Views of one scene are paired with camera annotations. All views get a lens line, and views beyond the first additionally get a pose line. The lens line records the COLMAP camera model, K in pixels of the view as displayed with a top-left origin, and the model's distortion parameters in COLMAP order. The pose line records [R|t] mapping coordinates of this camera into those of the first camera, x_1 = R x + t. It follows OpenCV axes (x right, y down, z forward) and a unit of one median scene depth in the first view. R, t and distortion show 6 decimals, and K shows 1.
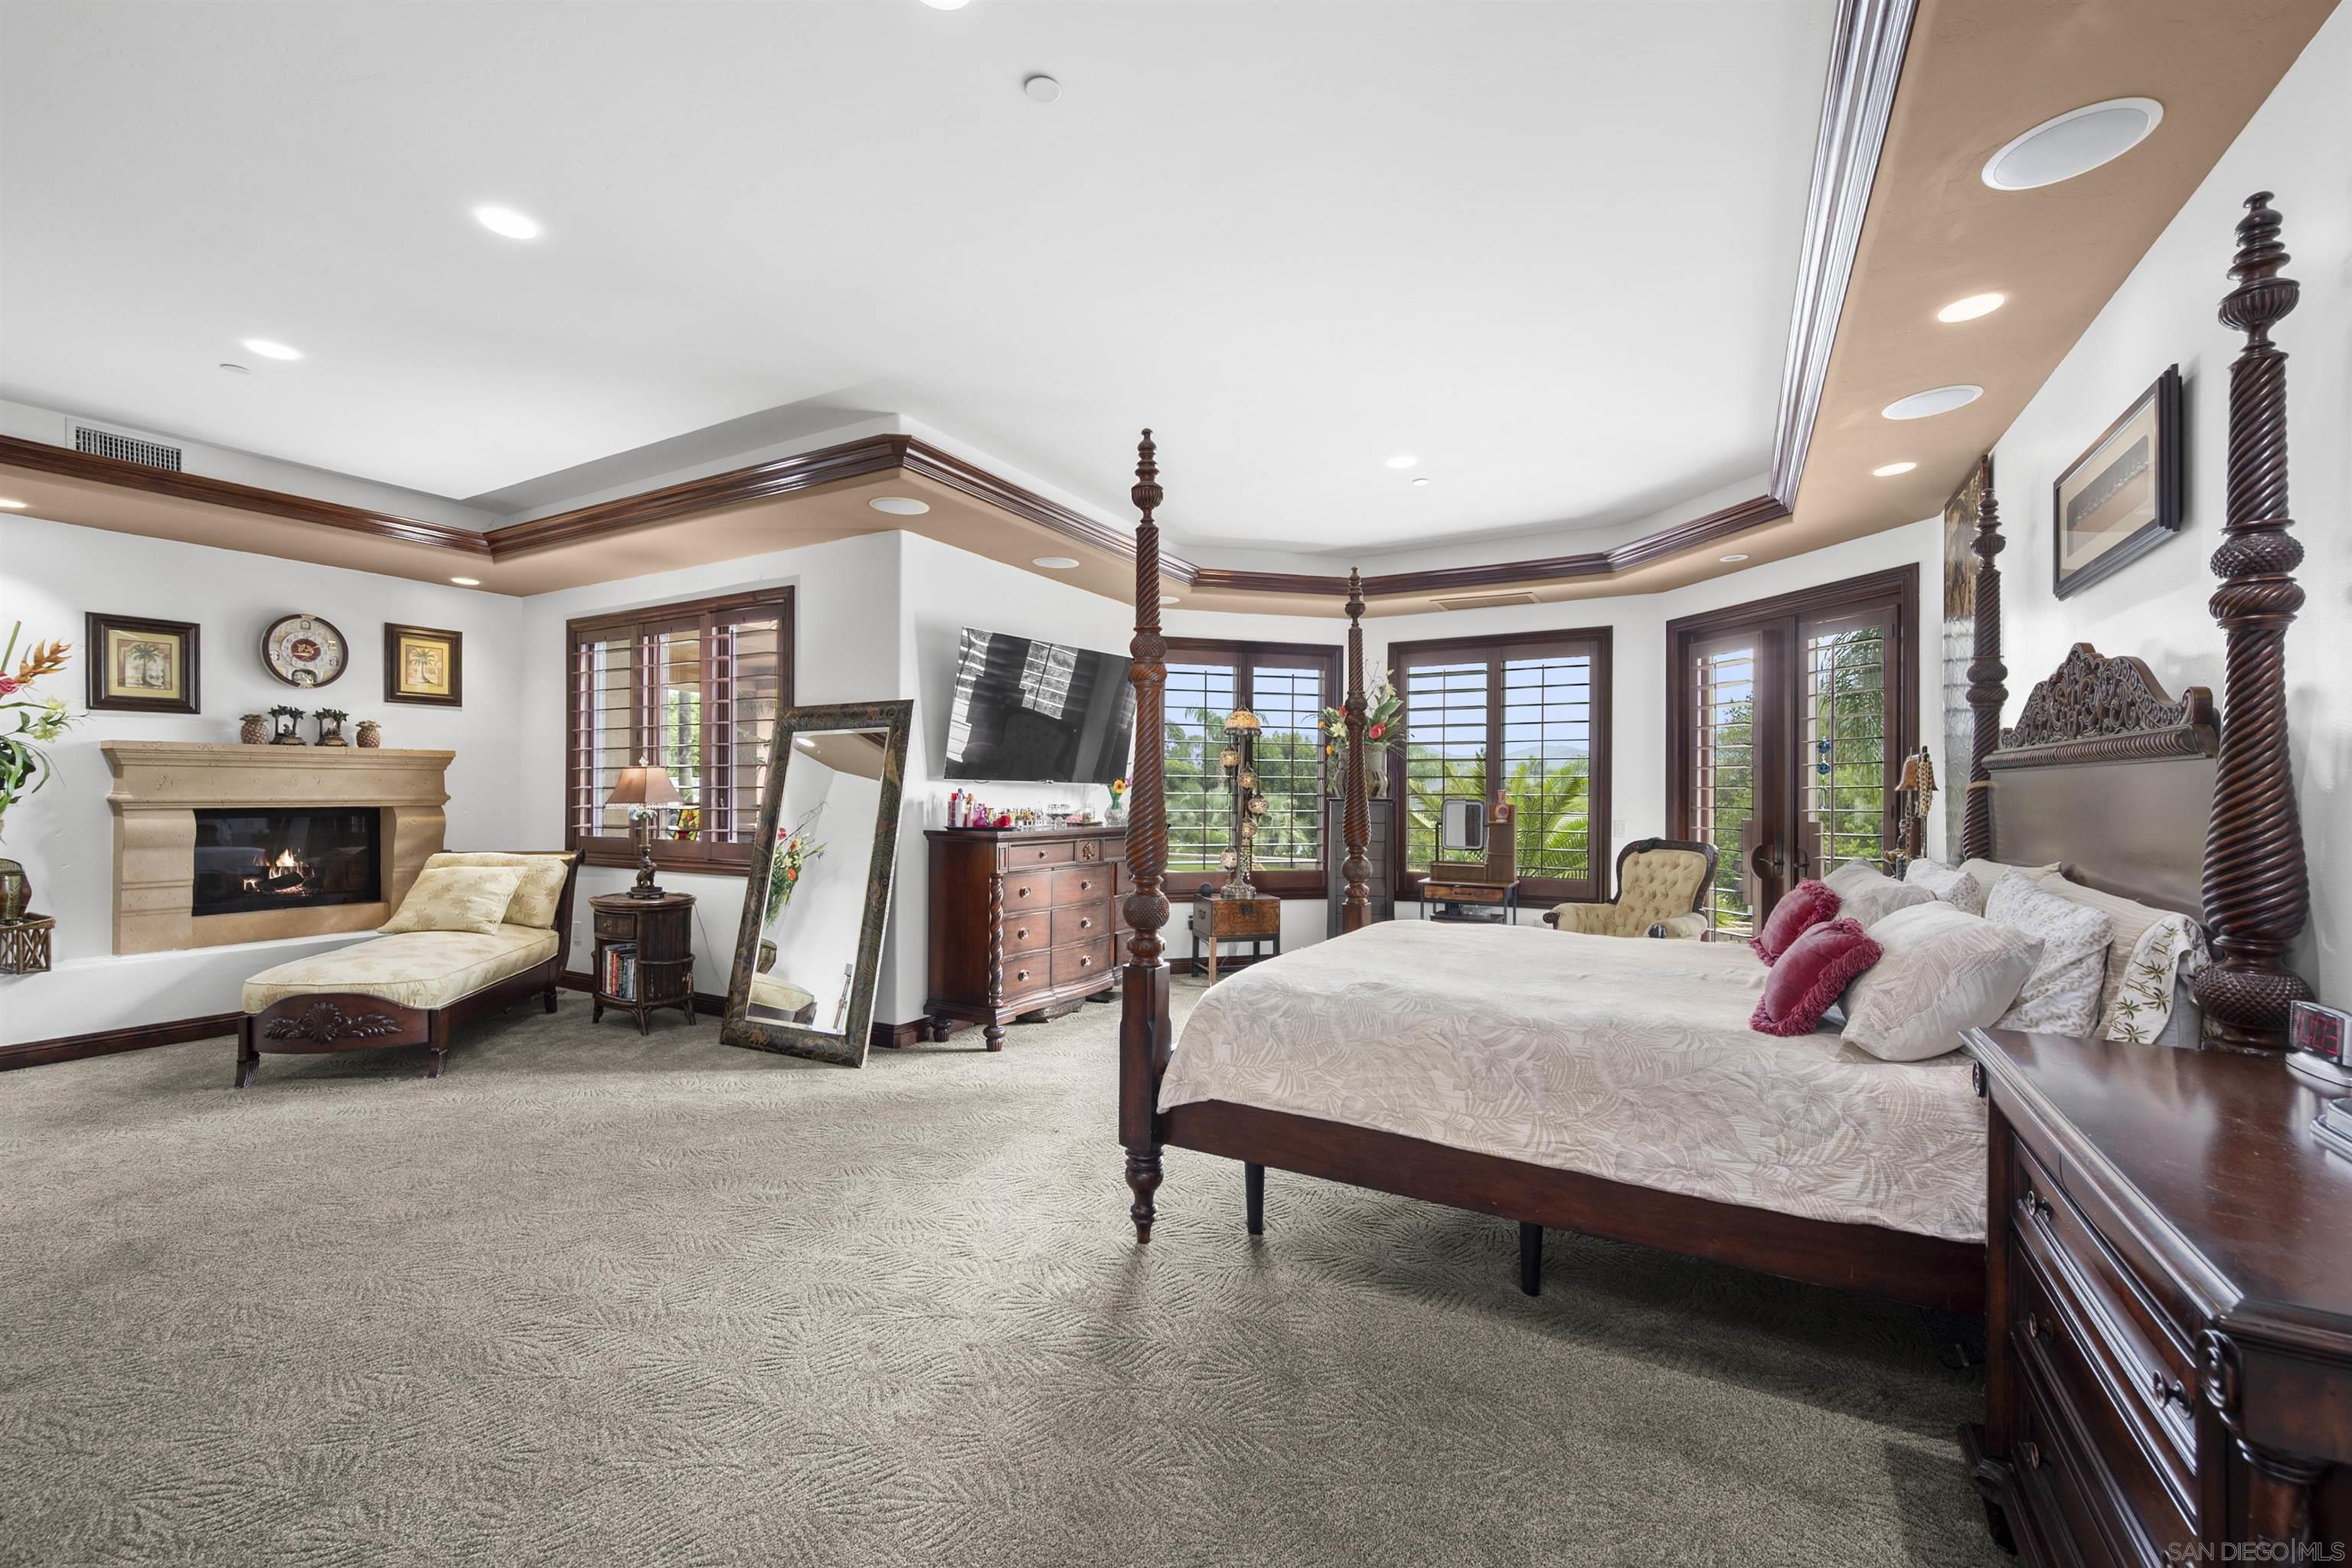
lens RADIAL K [[955.2, 0, 1176.7], [0, 955.2, 792.5], [0, 0, 1]] dist [-0.002044, 0.004092]
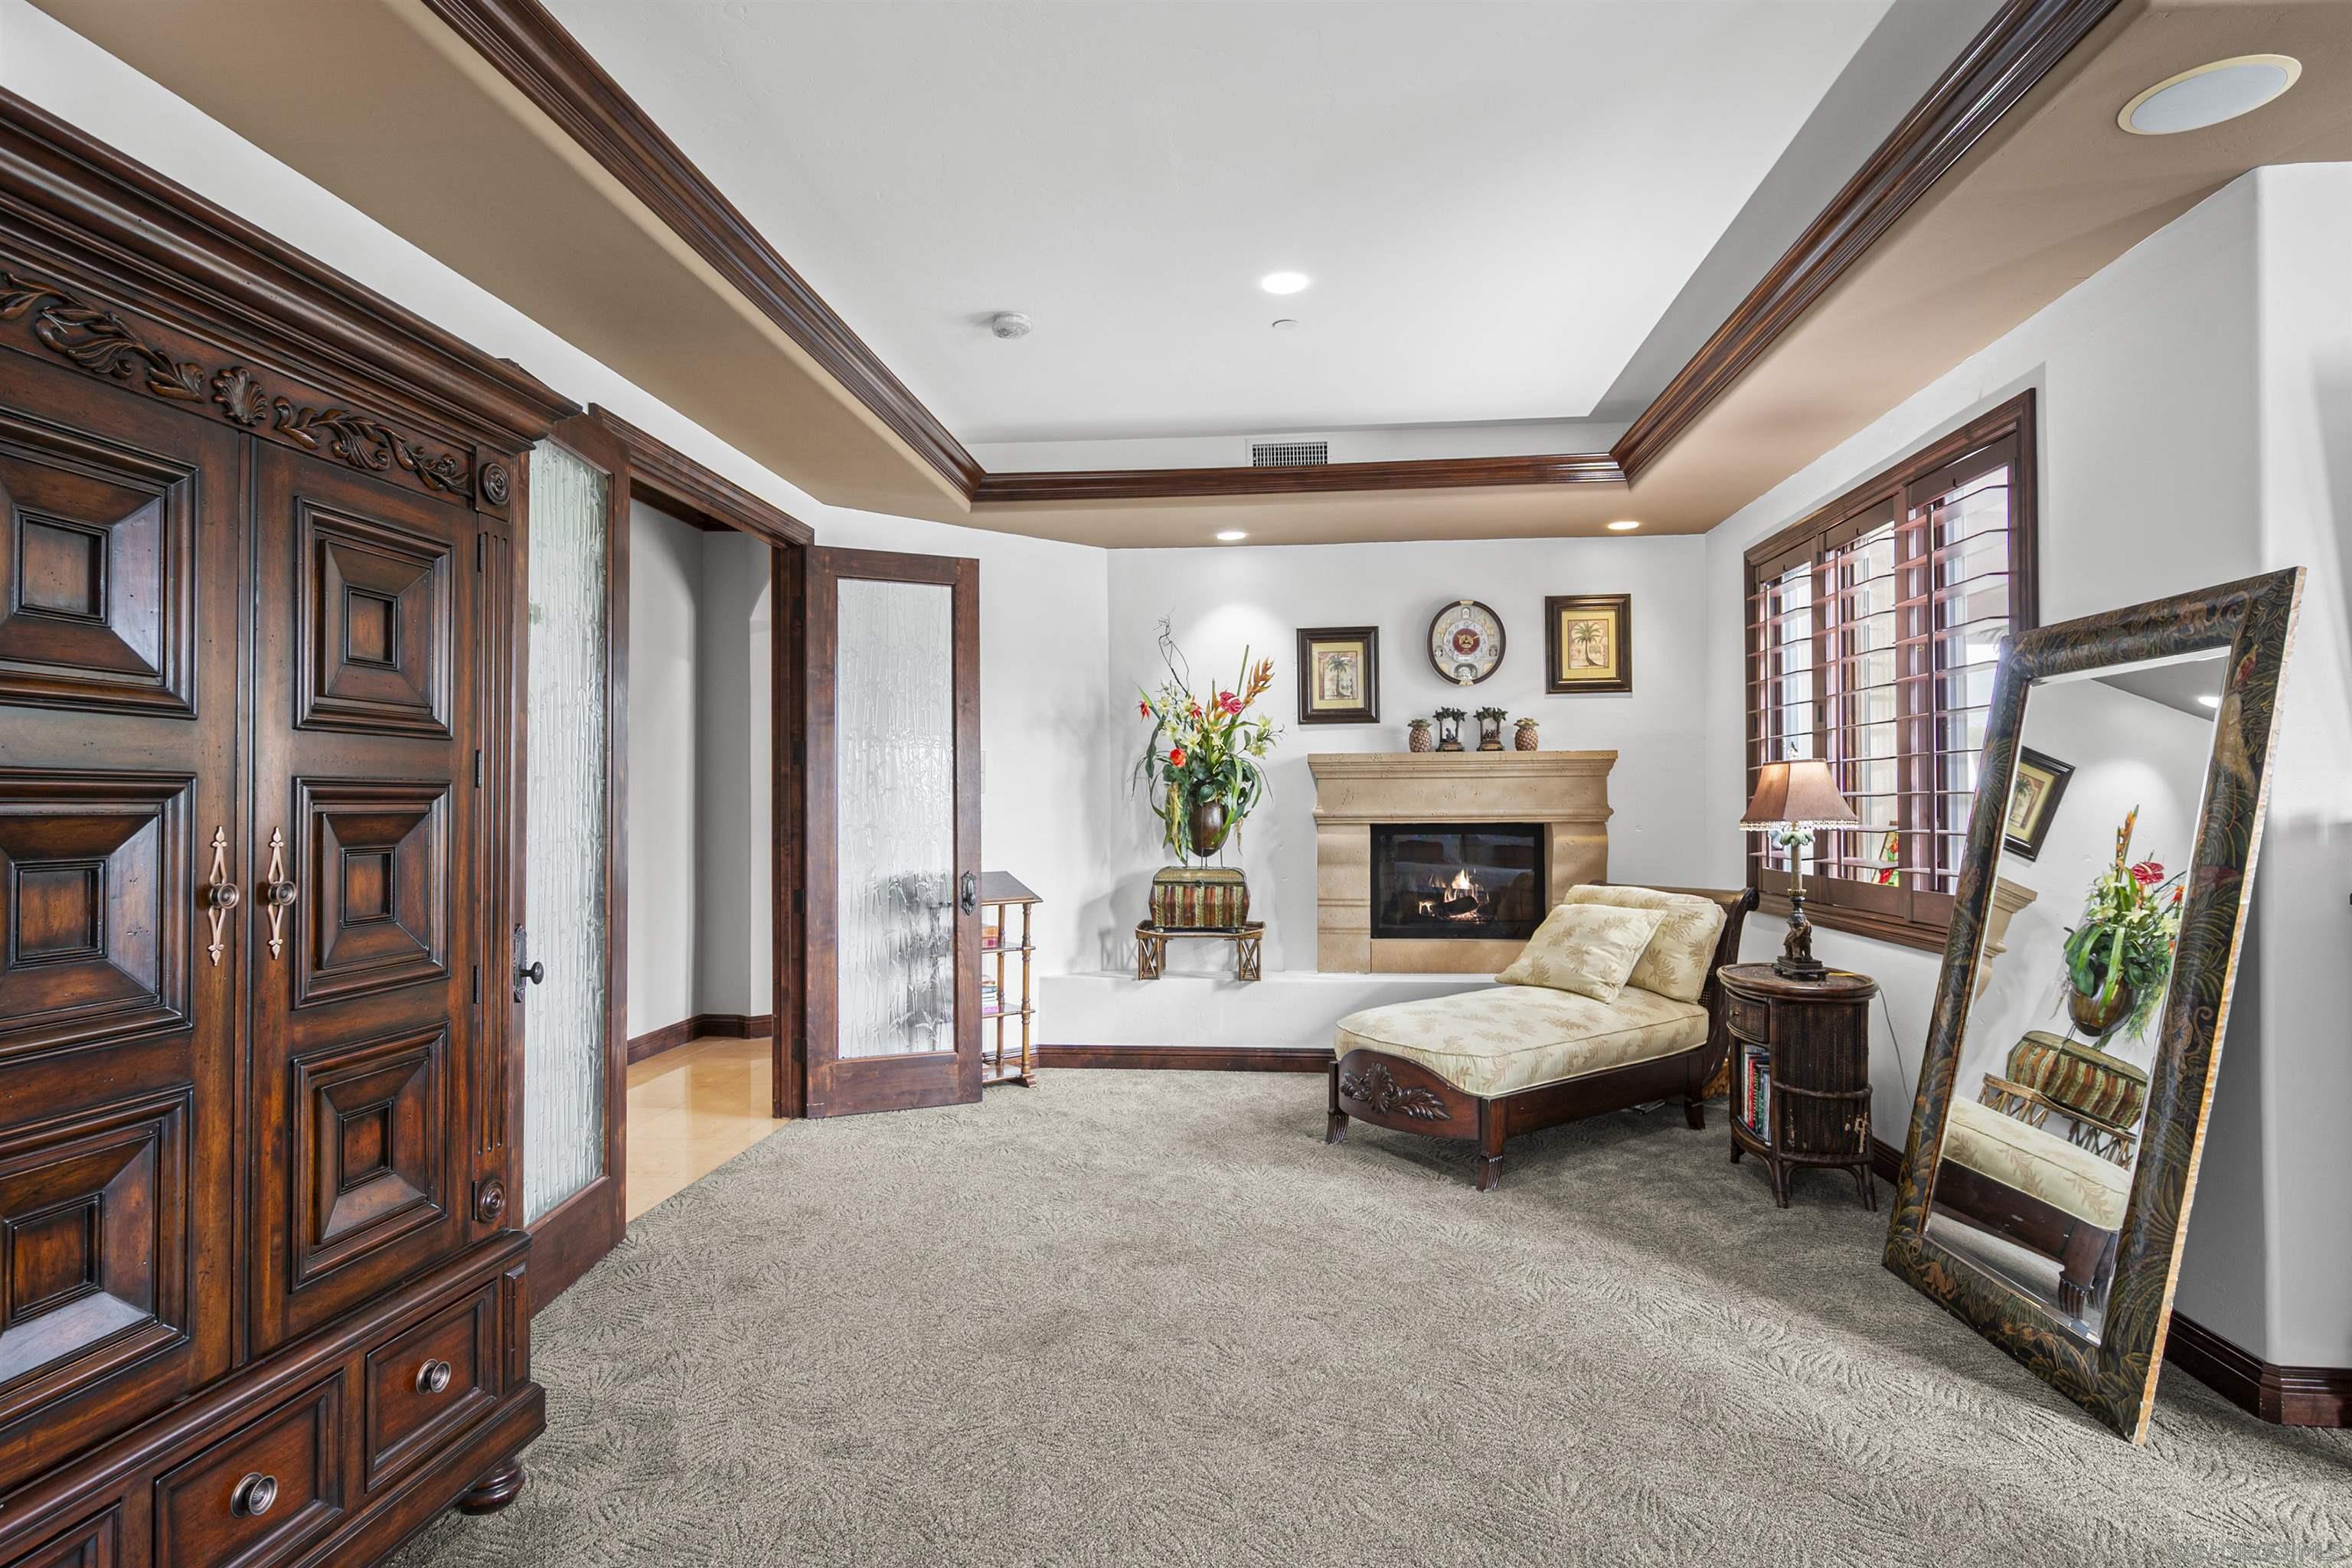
lens RADIAL K [[1247.0, 0, 1176.0], [0, 1247.0, 784.0], [0, 0, 1]] dist [-0.000327, -0.000574]
pose [[0.407118, -0.021794, -0.913115, 0.009243], [0.005816, 0.999757, -0.021269, 0.002780], [0.913357, 0.003348, 0.407146, 0.322721]]
